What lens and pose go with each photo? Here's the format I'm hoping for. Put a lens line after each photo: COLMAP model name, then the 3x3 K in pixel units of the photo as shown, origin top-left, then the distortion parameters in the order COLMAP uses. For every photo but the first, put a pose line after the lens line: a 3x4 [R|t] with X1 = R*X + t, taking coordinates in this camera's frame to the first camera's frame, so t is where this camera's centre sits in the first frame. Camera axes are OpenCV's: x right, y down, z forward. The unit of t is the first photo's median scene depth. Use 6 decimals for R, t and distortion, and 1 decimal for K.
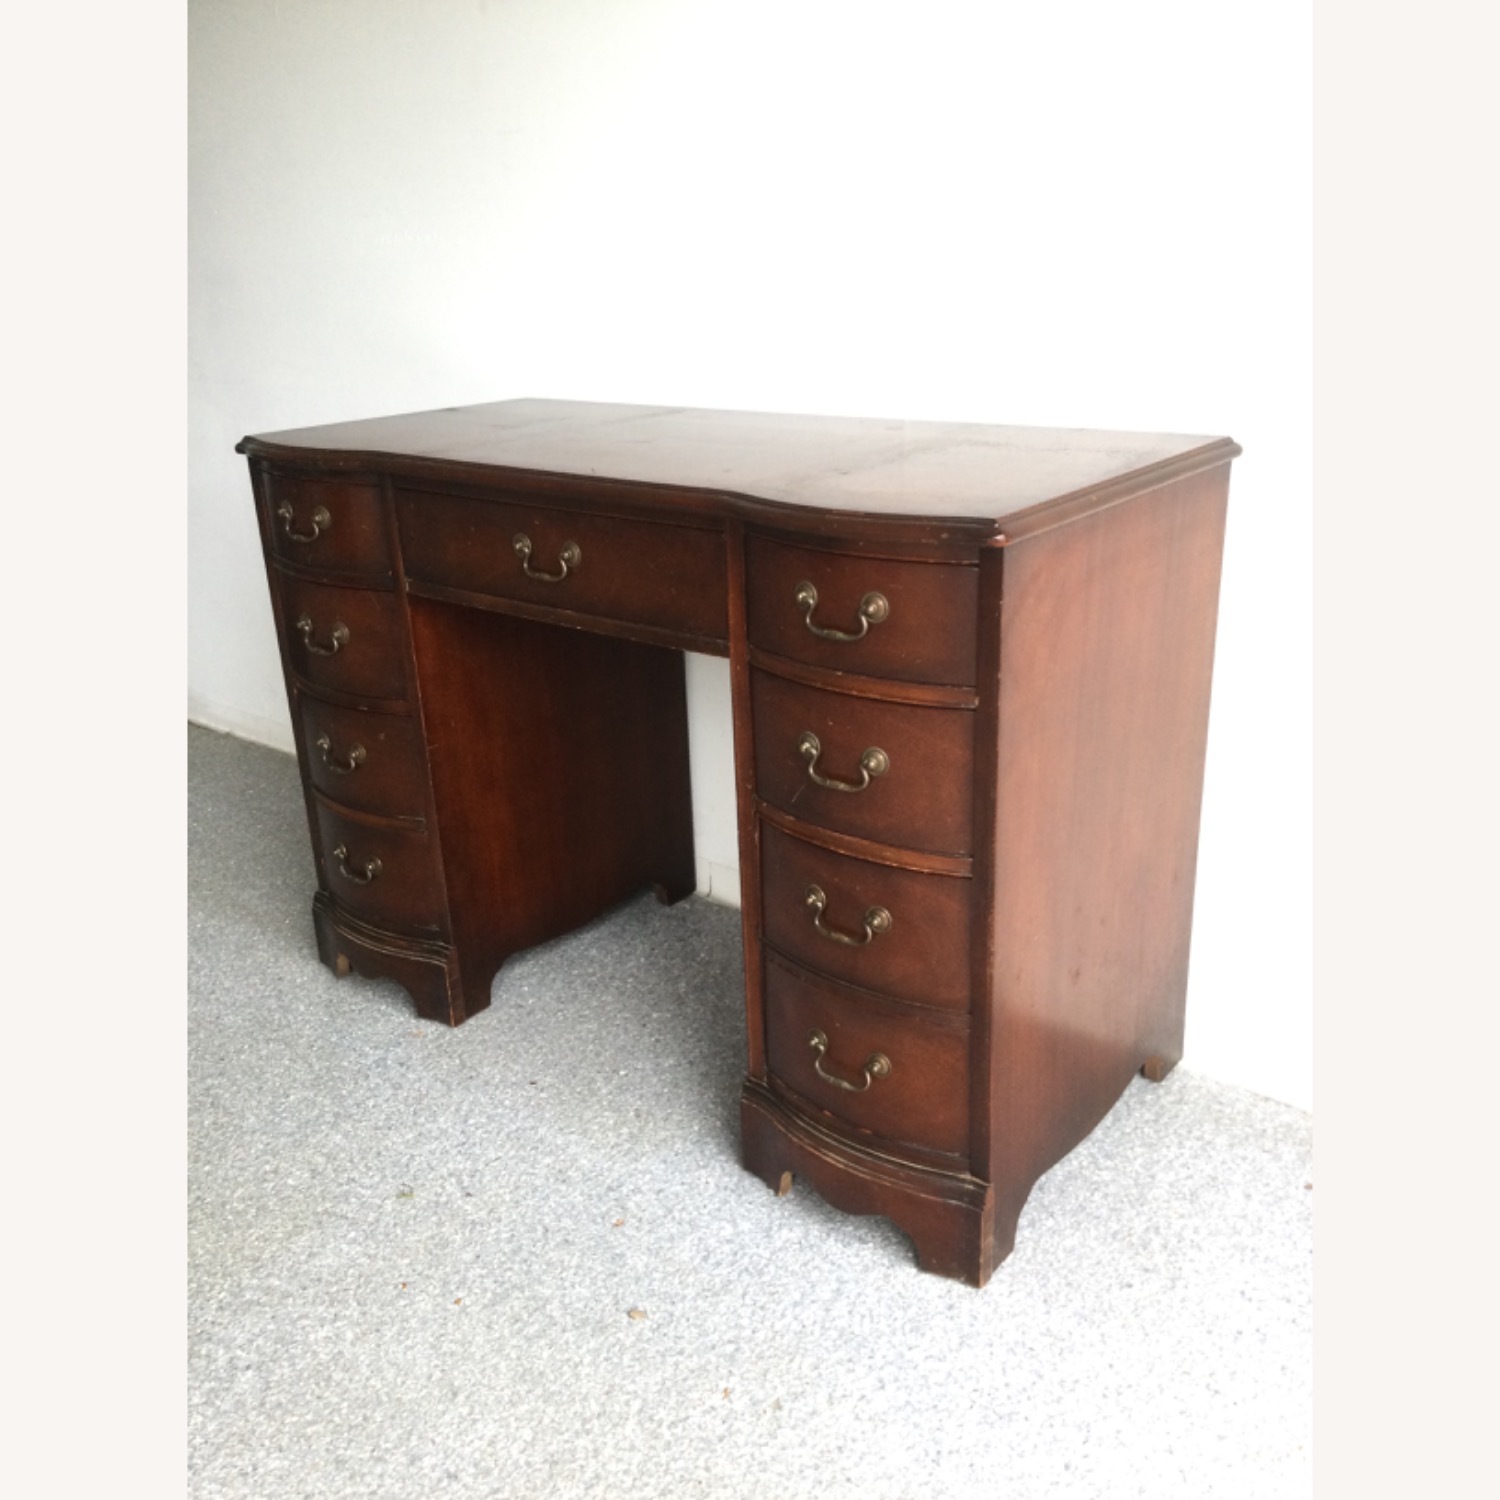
lens RADIAL K [[1381.7, 0, 749.2], [0, 1381.7, 702.9], [0, 0, 1]] dist [-0.020778, 0.000000]
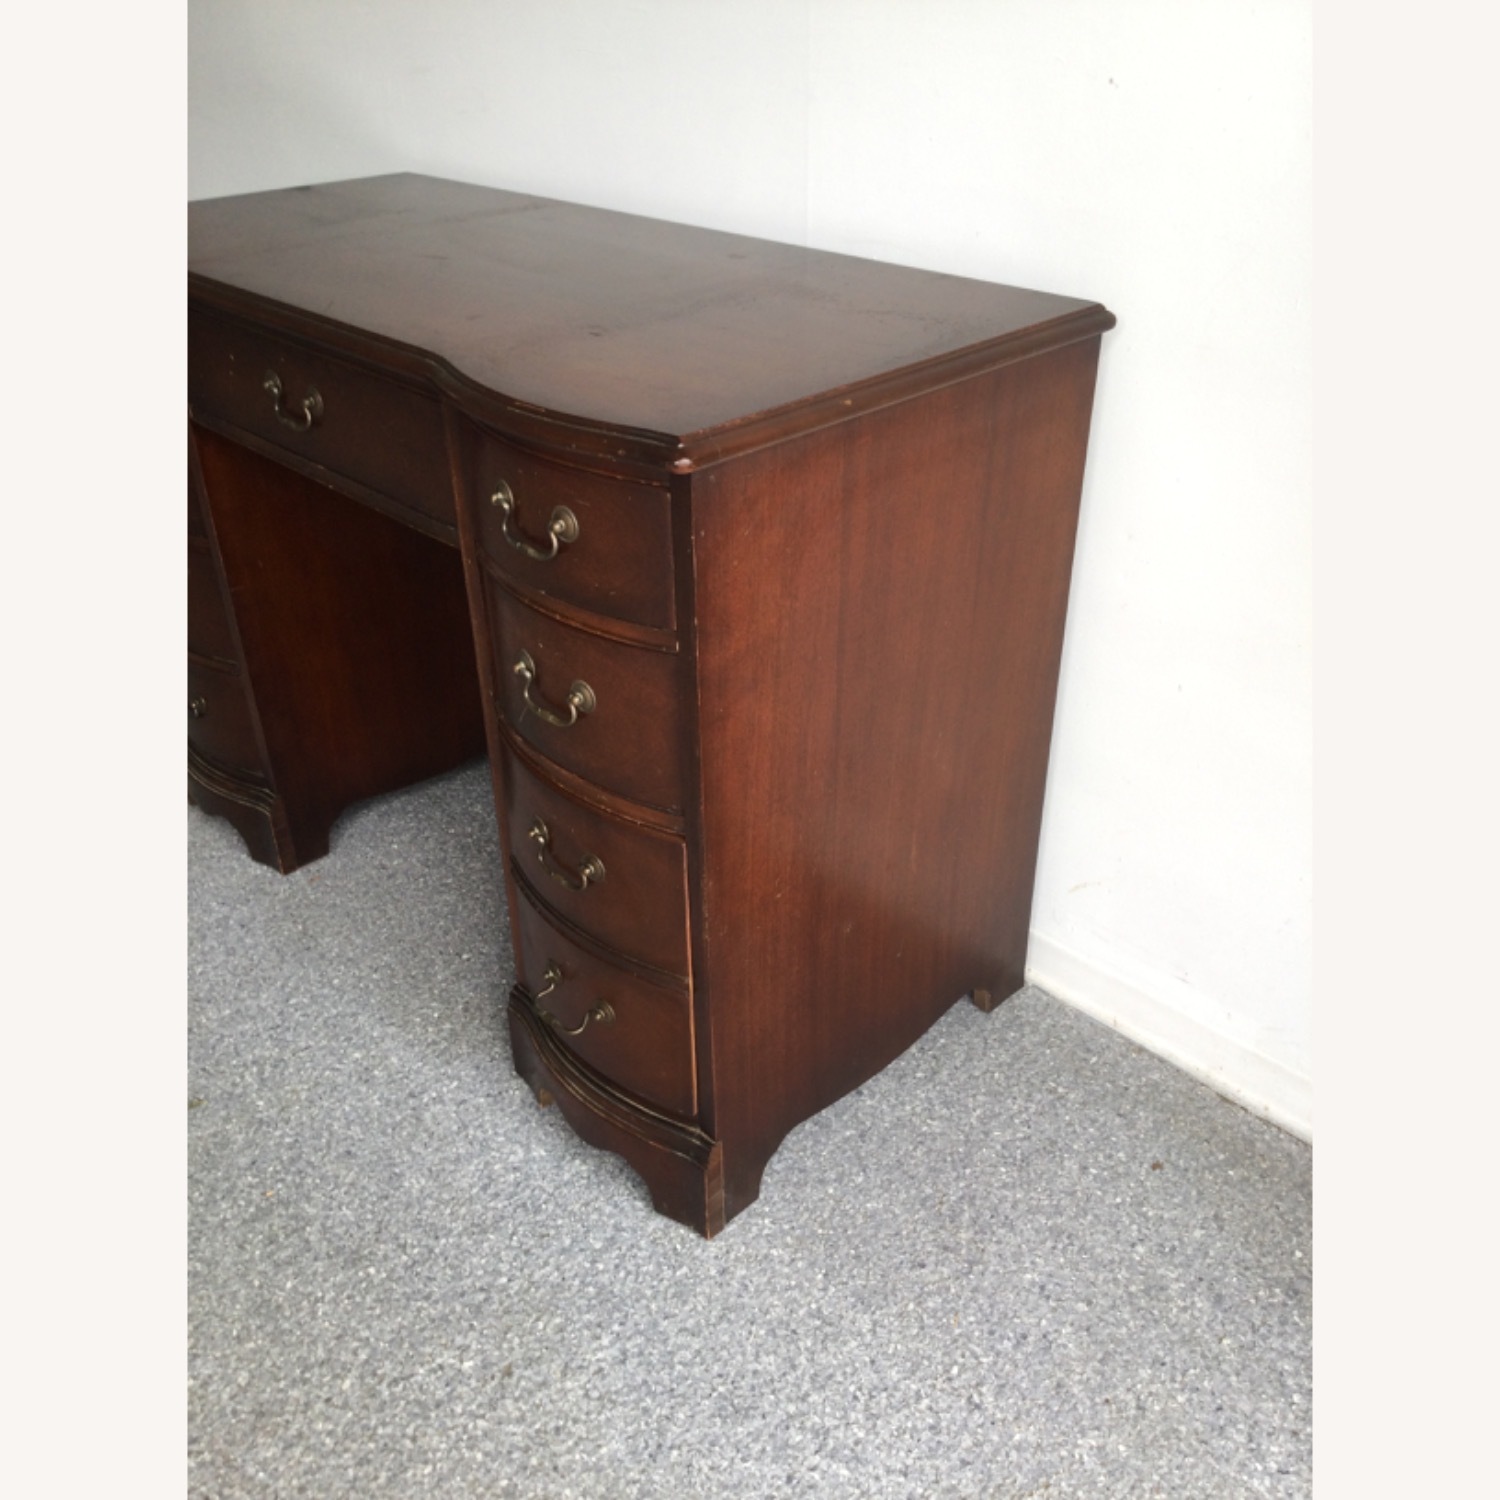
lens RADIAL K [[1381.7, 0, 760.9], [0, 1381.7, 707.7], [0, 0, 1]] dist [-0.020778, 0.000000]
pose [[0.995773, 0.066954, -0.062878, 0.198008], [-0.053806, 0.980028, 0.191443, -0.112713], [0.074440, -0.187250, 0.979488, 0.152540]]
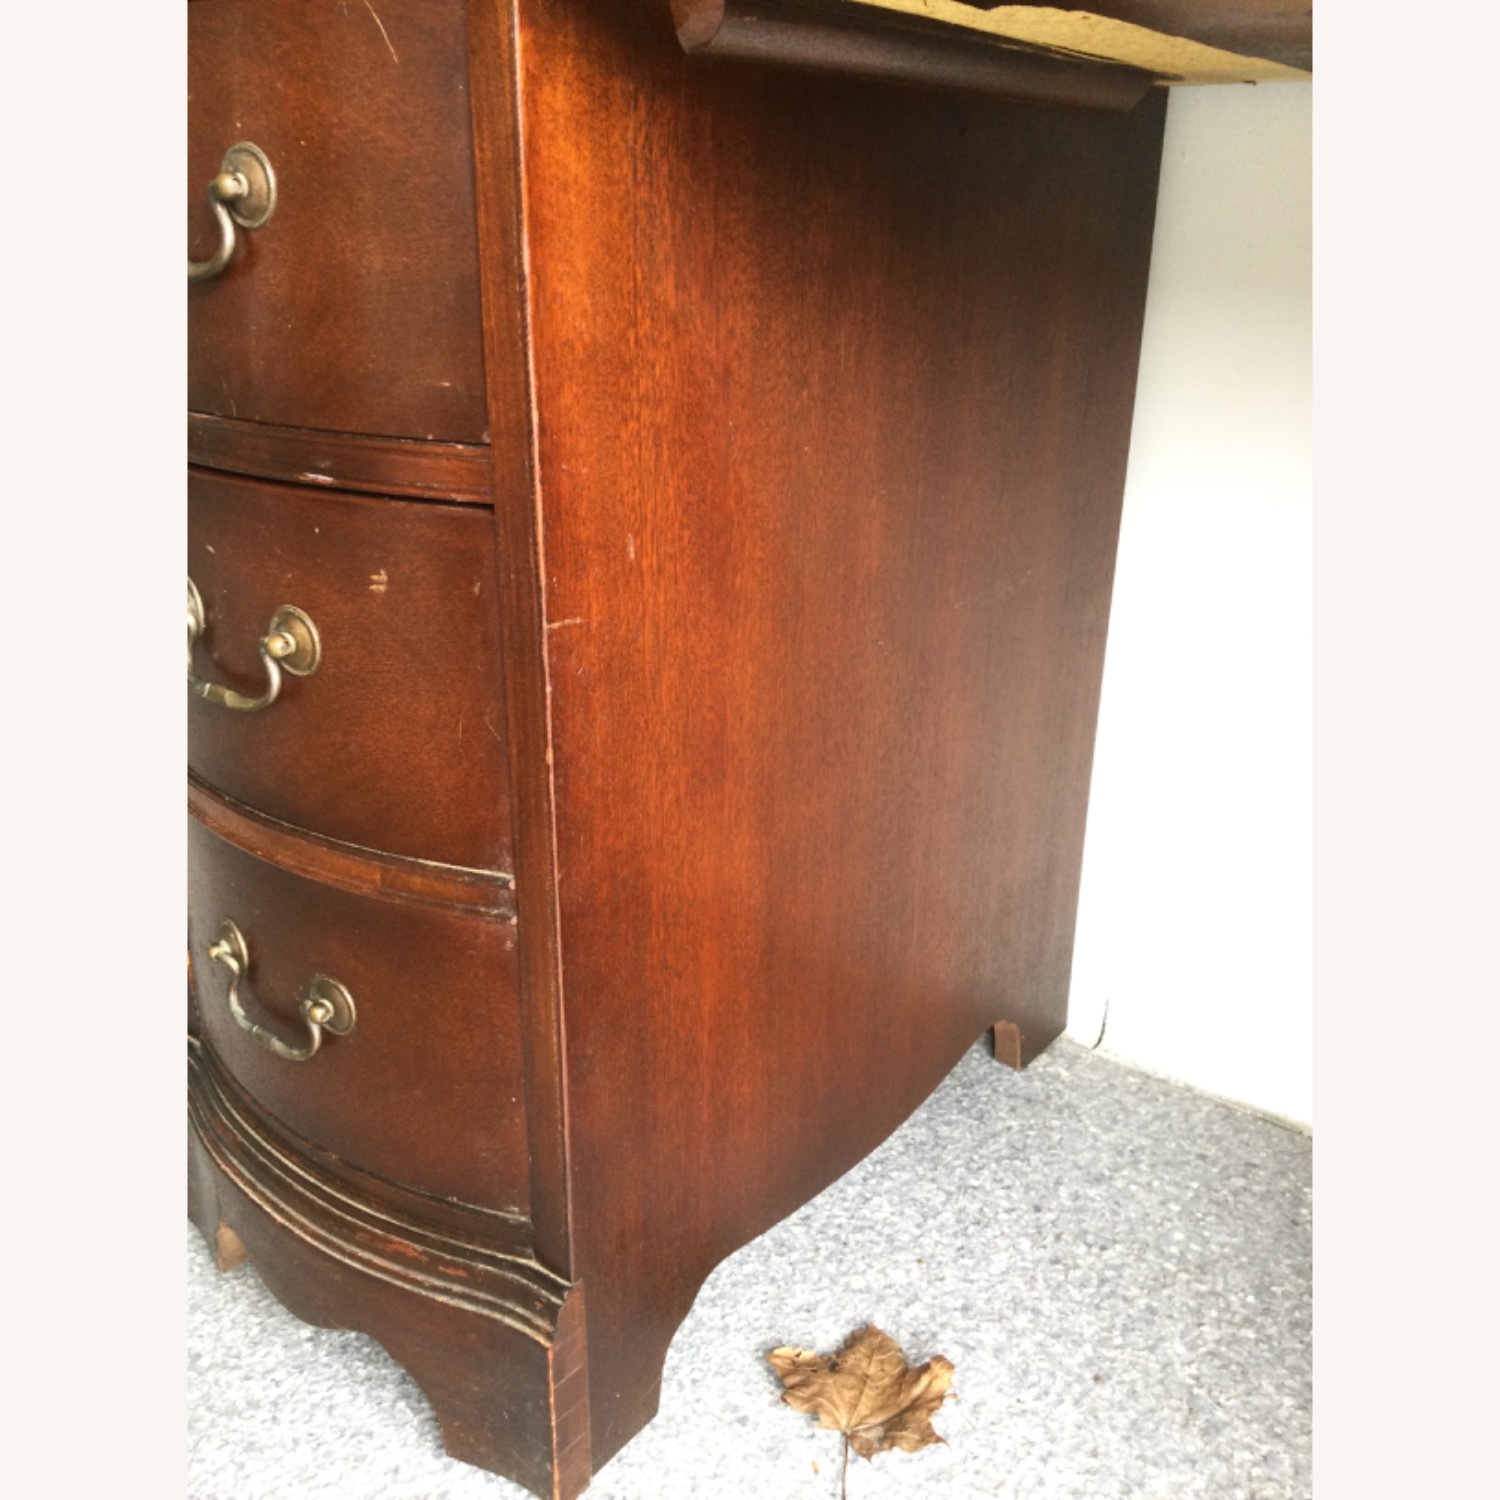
lens RADIAL K [[1381.7, 0, 702.3], [0, 1381.7, 725.6], [0, 0, 1]] dist [-0.020778, 0.000000]
pose [[0.999026, 0.044088, 0.001614, -0.251351], [-0.044116, 0.998646, 0.027571, 0.053130], [-0.000396, -0.027615, 0.999619, 0.905419]]
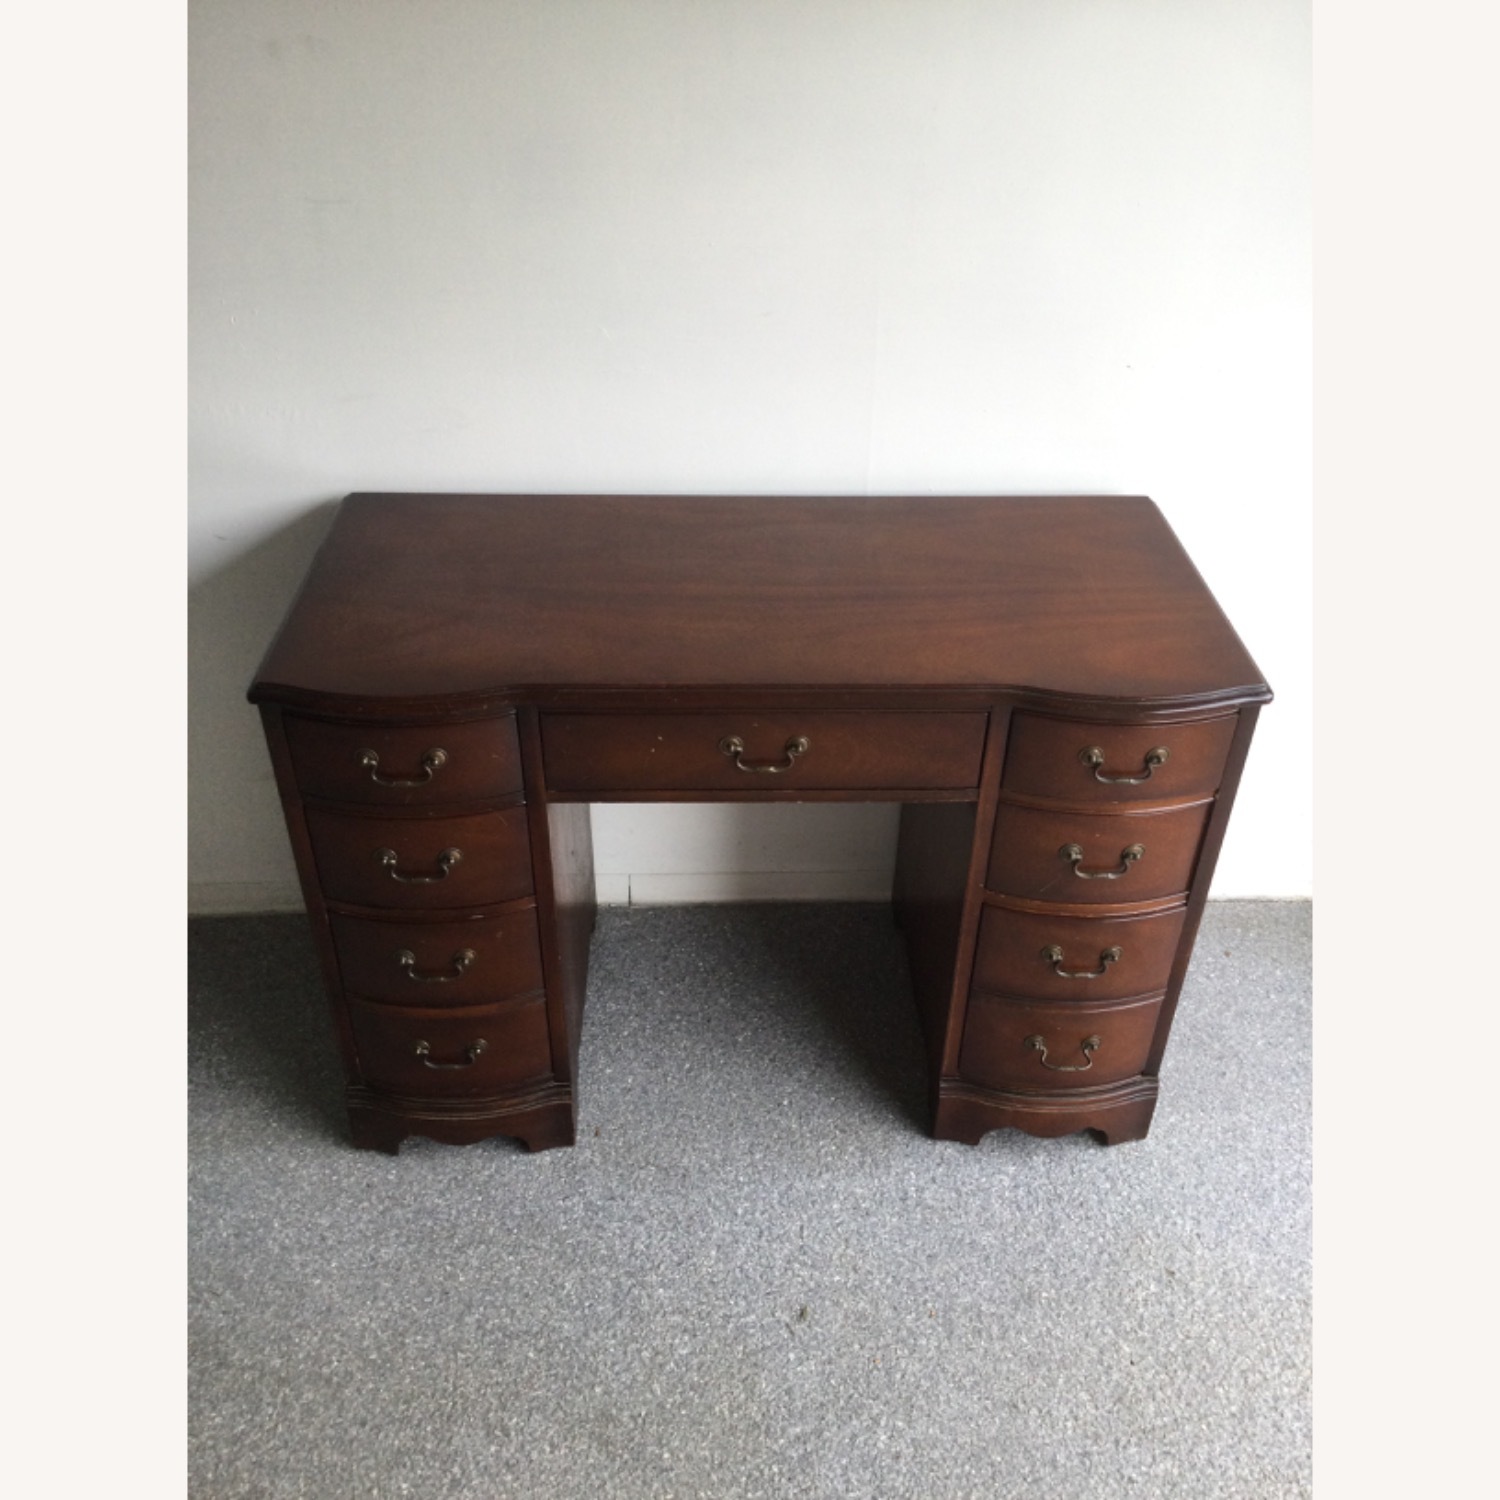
lens RADIAL K [[1381.7, 0, 742.6], [0, 1381.7, 710.3], [0, 0, 1]] dist [-0.020778, 0.000000]
pose [[0.746206, -0.331279, 0.577435, -0.842894], [0.174966, 0.934491, 0.310020, -0.500198], [-0.642311, -0.130308, 0.755286, 0.246734]]
